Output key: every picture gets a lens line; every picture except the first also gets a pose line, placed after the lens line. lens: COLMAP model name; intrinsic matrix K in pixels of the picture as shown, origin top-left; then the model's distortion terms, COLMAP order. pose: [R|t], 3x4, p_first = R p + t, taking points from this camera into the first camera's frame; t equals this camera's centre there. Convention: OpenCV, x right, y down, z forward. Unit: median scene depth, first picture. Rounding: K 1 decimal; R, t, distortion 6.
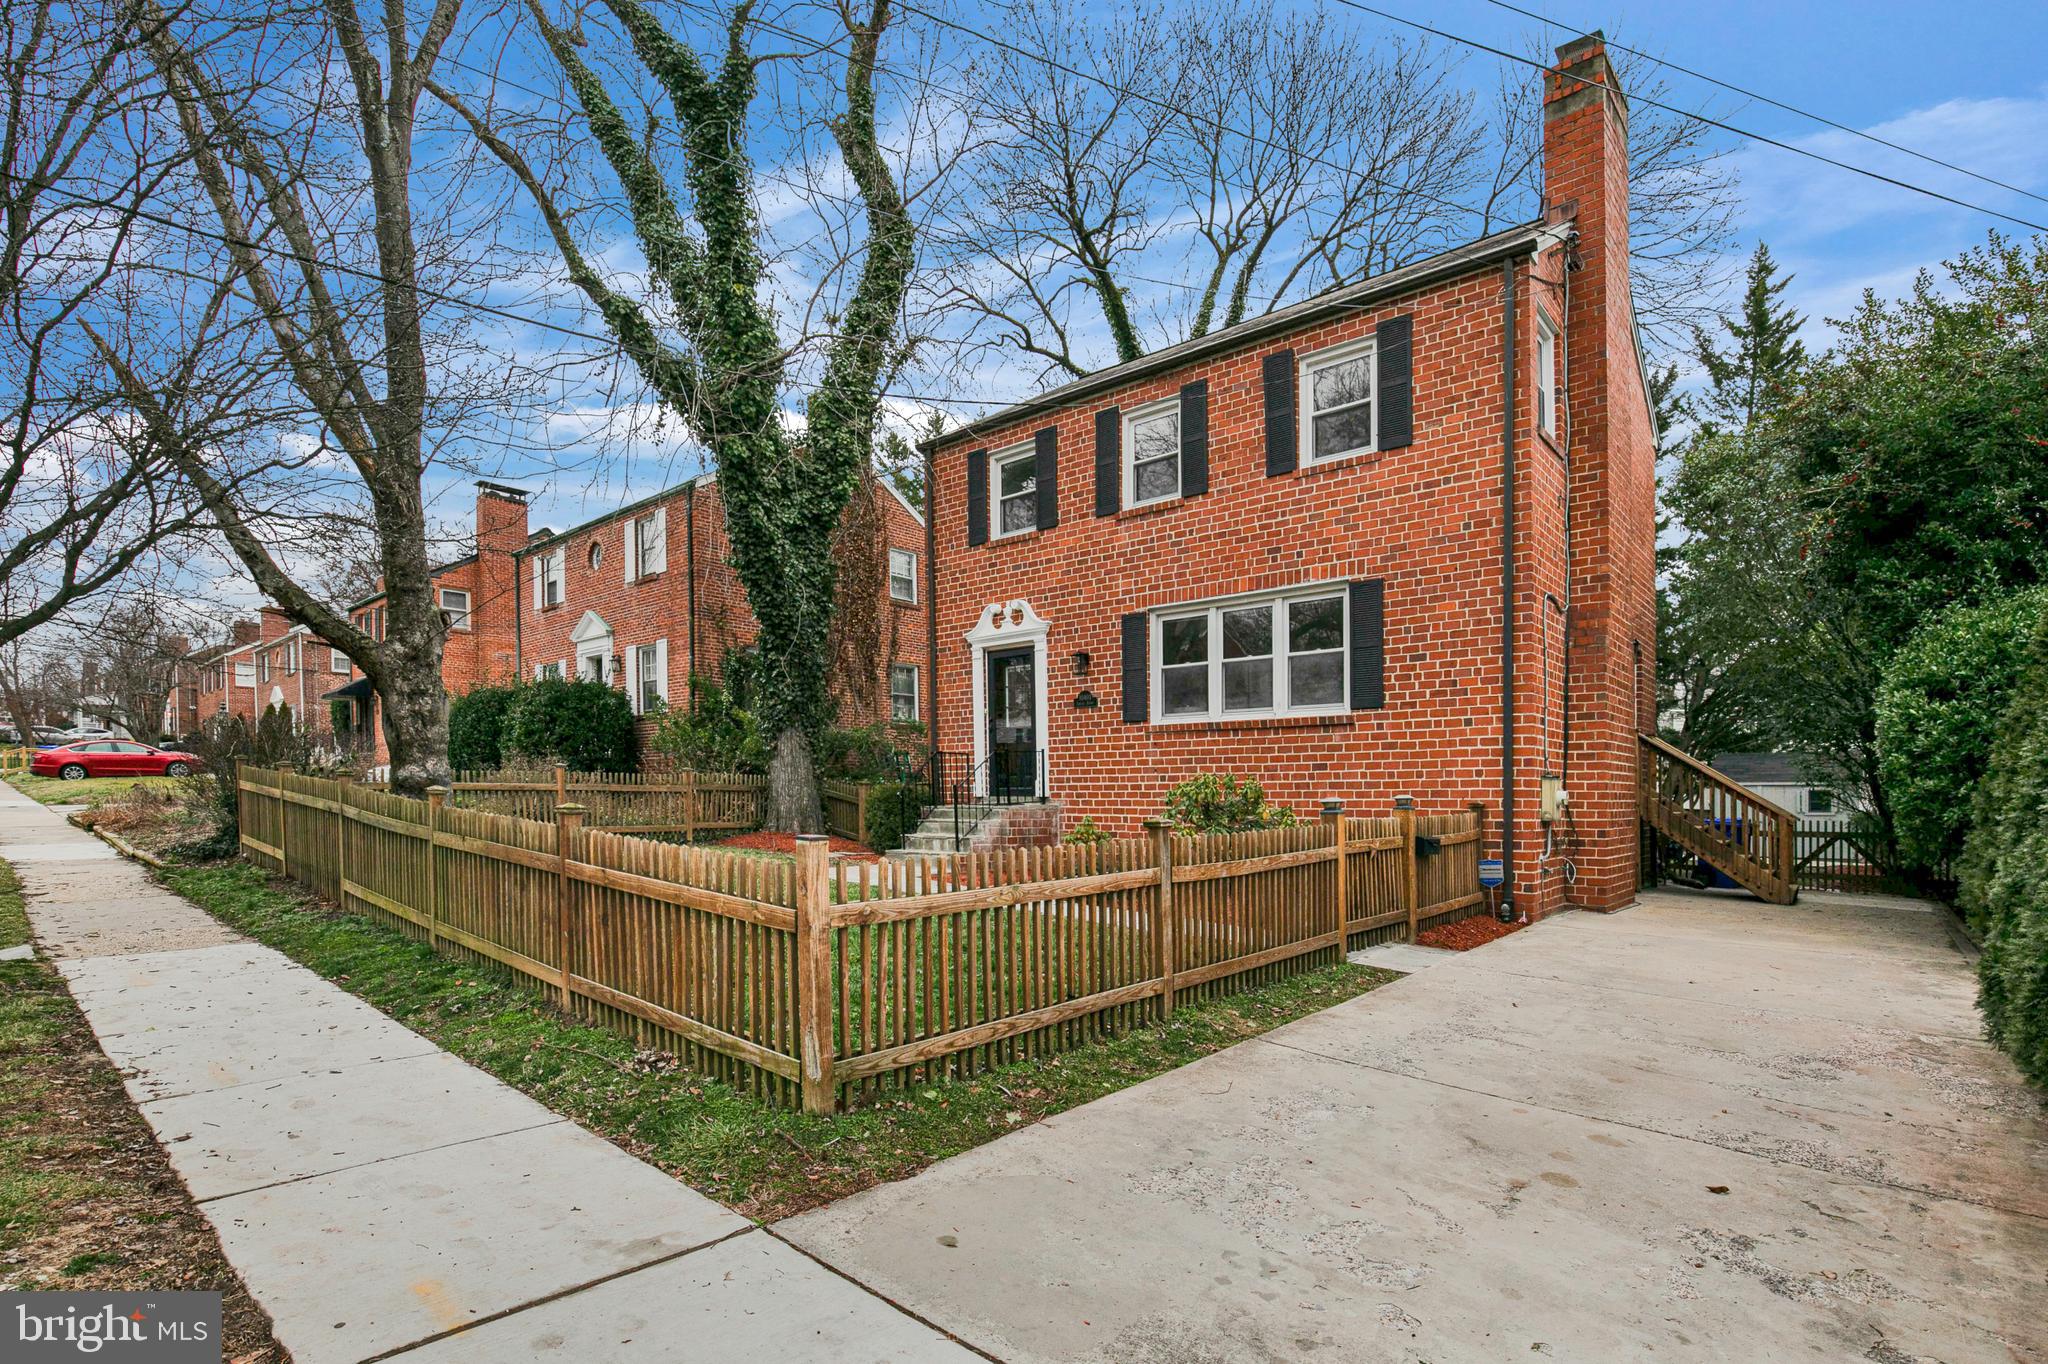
lens RADIAL K [[958.9, 0, 1076.5], [0, 958.9, 790.5], [0, 0, 1]] dist [-0.024855, 0.003454]
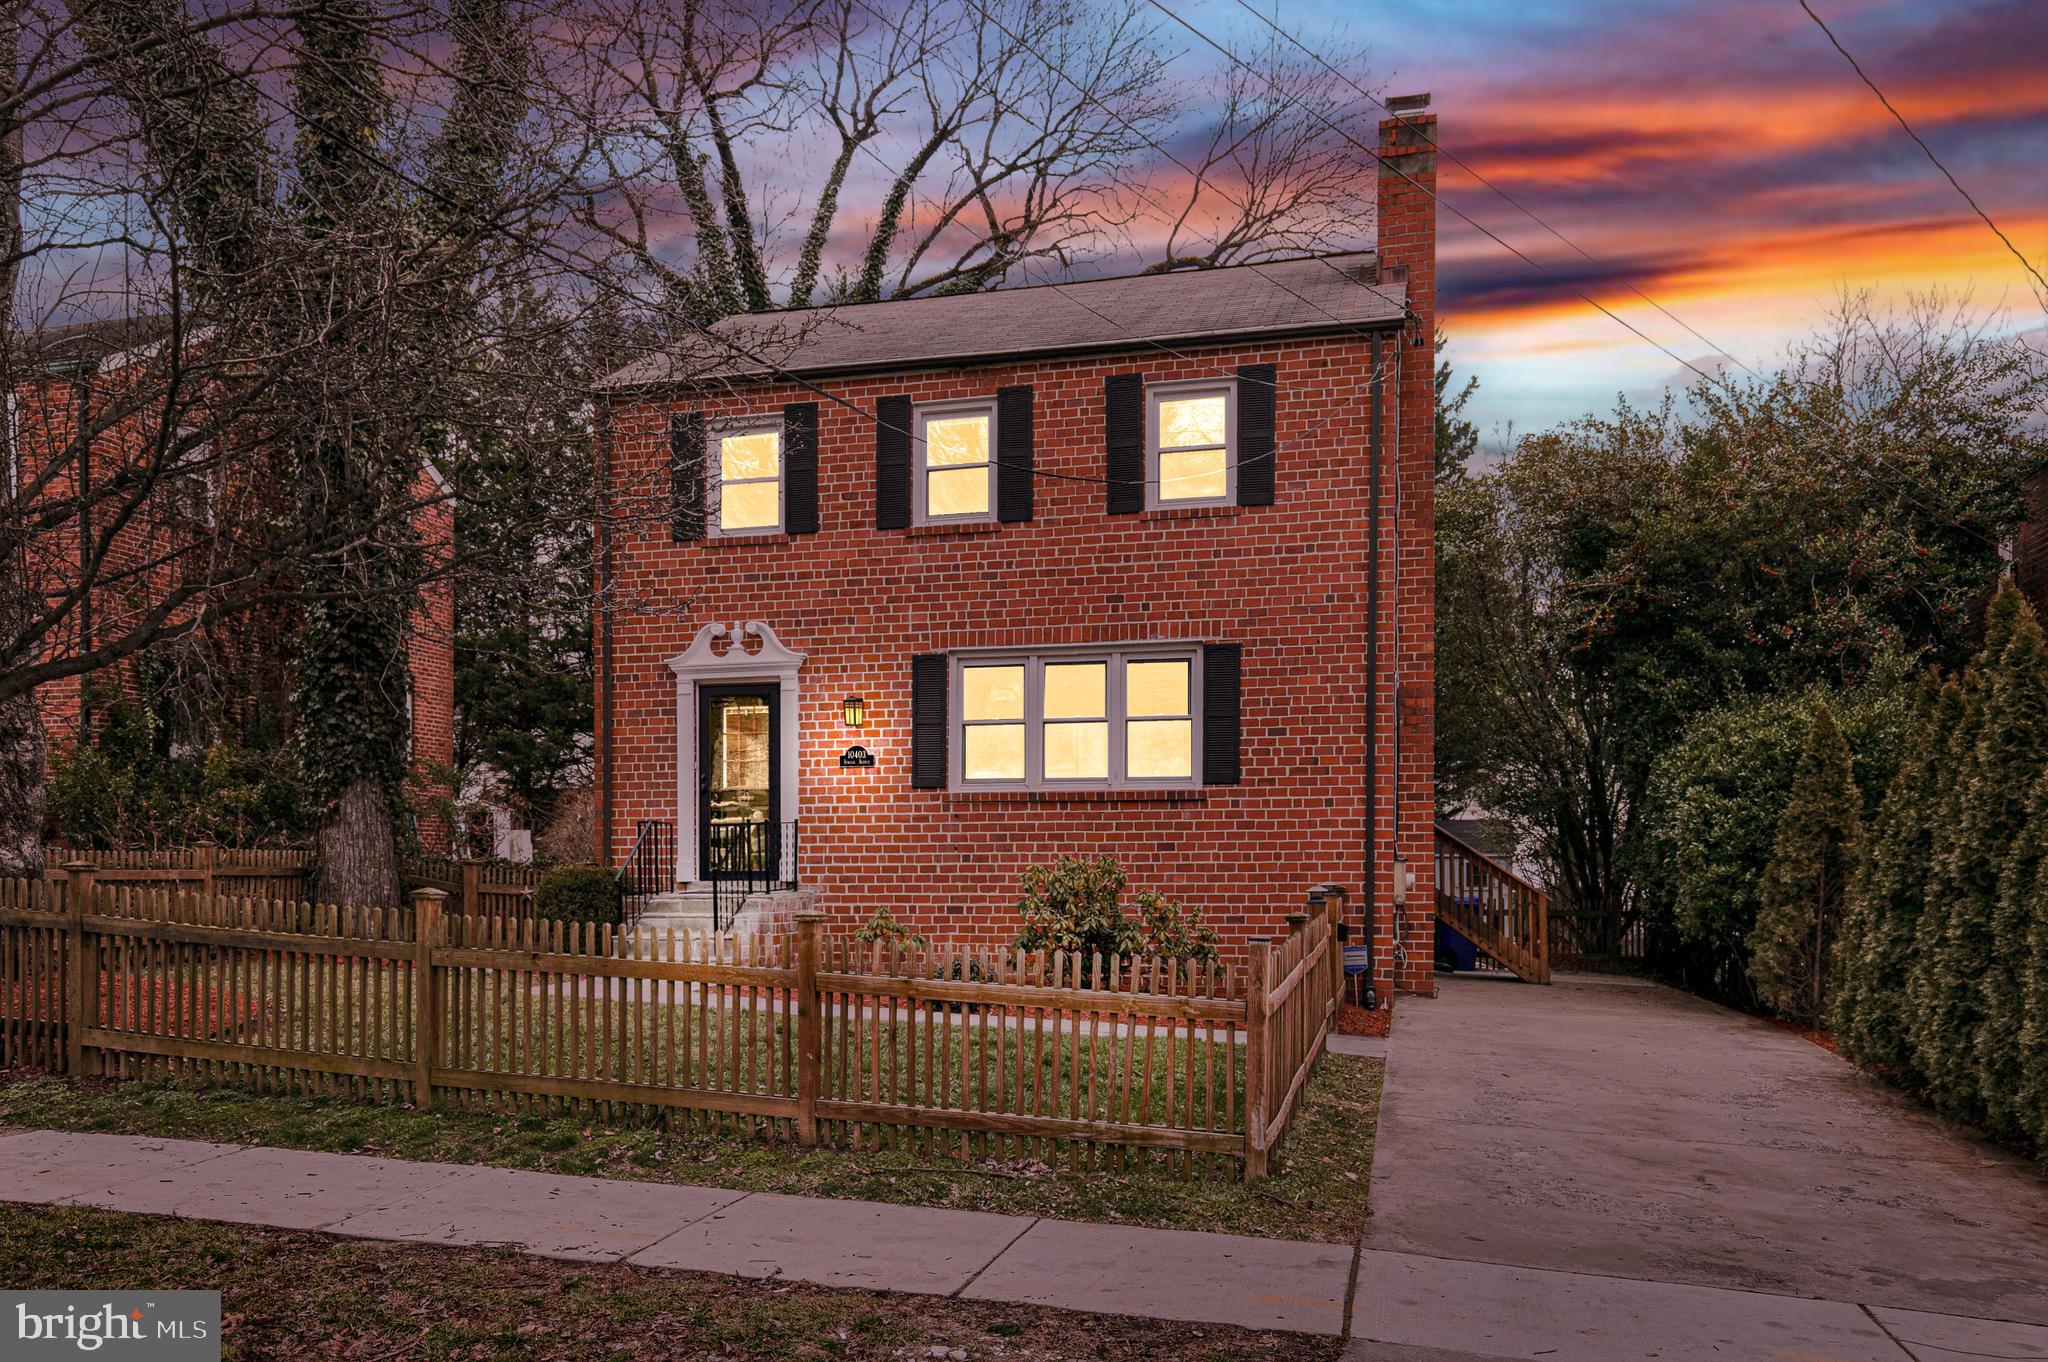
lens RADIAL K [[1377.1, 0, 1101.2], [0, 1377.1, 849.4], [0, 0, 1]] dist [0.006747, 0.000194]
pose [[0.896101, 0.001274, 0.443848, -0.371128], [0.000438, 0.999993, -0.003754, -0.017373], [-0.443849, 0.003558, 0.896094, -0.126790]]
